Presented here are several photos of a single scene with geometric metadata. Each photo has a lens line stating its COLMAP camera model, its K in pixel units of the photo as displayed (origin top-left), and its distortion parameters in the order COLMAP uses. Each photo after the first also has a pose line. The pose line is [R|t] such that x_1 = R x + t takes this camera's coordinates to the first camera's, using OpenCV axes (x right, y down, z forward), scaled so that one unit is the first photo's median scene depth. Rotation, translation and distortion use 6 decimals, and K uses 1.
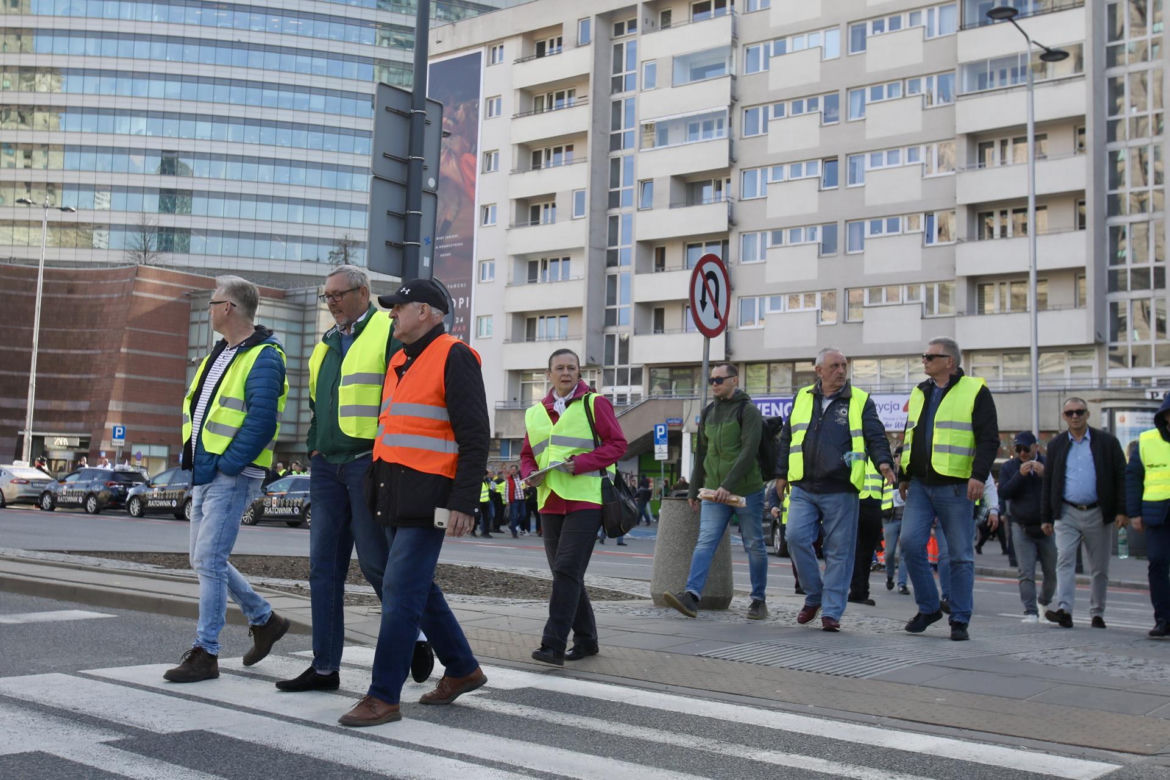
lens RADIAL K [[1384.2, 0, 536.0], [0, 1384.2, 384.3], [0, 0, 1]] dist [-0.052833, -0.000465]
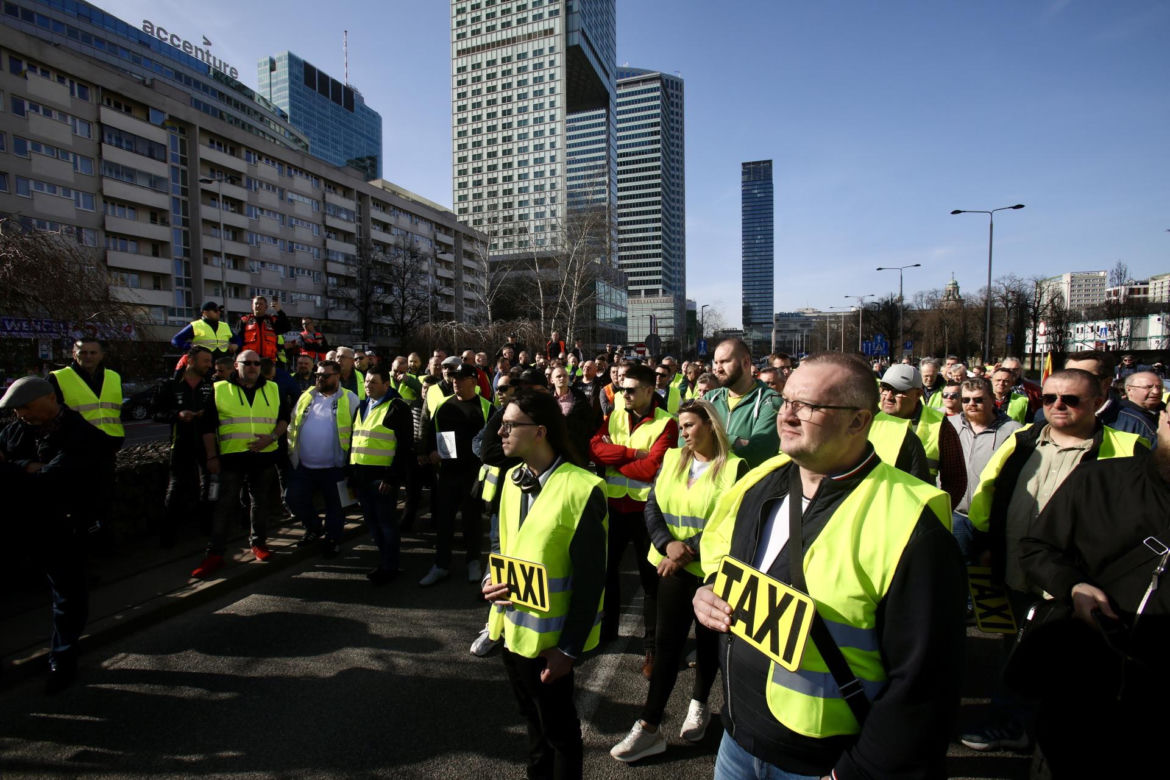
lens RADIAL K [[539.7, 0, 568.5], [0, 539.7, 373.6], [0, 0, 1]] dist [-0.026744, 0.018126]
pose [[-0.341469, -0.062551, 0.937809, -0.524951], [-0.076504, 0.996322, 0.038598, -0.000247], [-0.936774, -0.058566, -0.344999, 0.464386]]
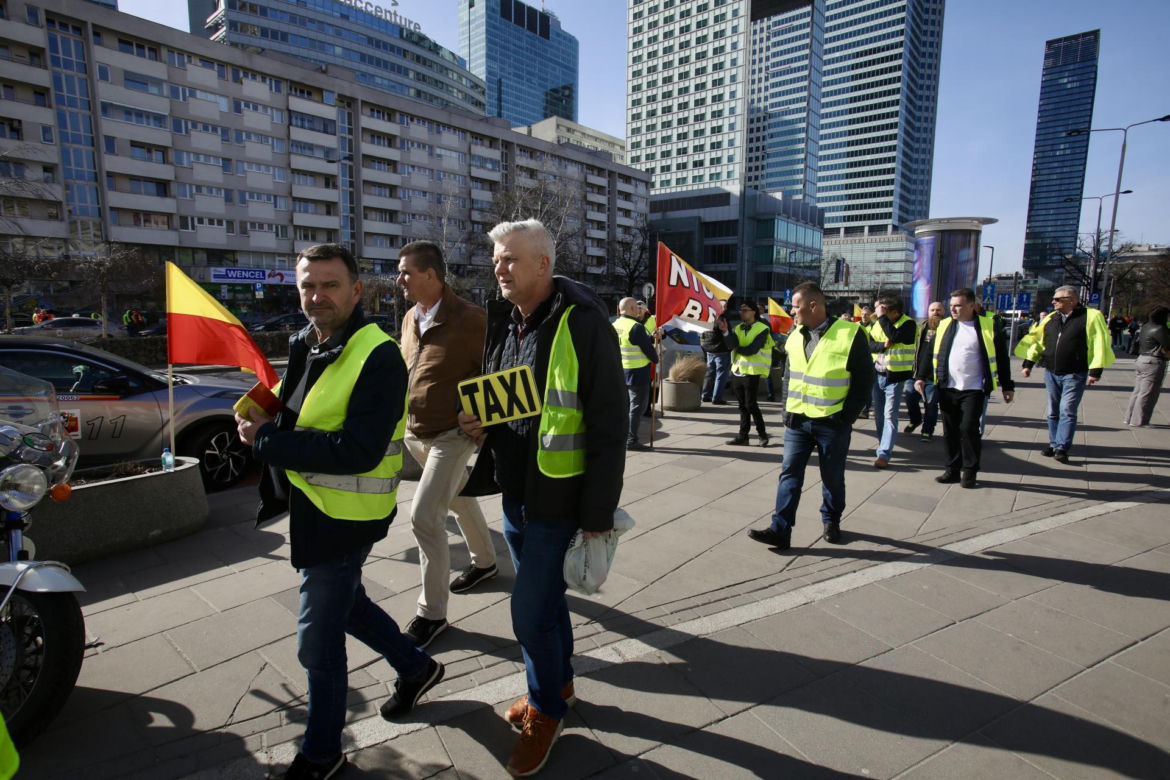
lens RADIAL K [[633.1, 0, 583.3], [0, 633.1, 373.7], [0, 0, 1]] dist [-0.054452, 0.053203]
pose [[0.007355, -0.140446, 0.990061, -0.682913], [-0.086031, 0.986328, 0.140555, -0.010295], [-0.996265, -0.086210, -0.004828, 0.326212]]
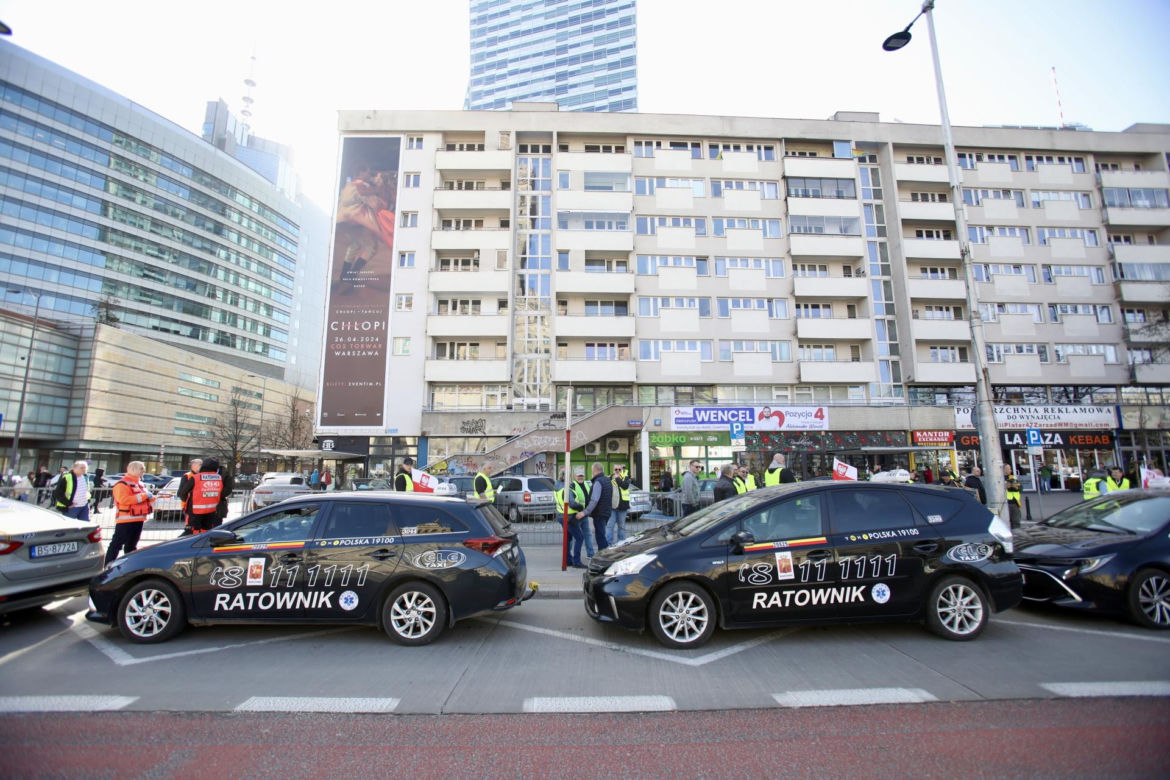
lens RADIAL K [[531.8, 0, 585.0], [0, 531.8, 390.0], [0, 0, 1]] dist [-0.068630, 0.027216]
pose [[0.737557, 0.066912, 0.671962, -0.227260], [-0.025434, 0.997125, -0.071374, 0.026691], [-0.674806, 0.035552, 0.737138, 0.534647]]
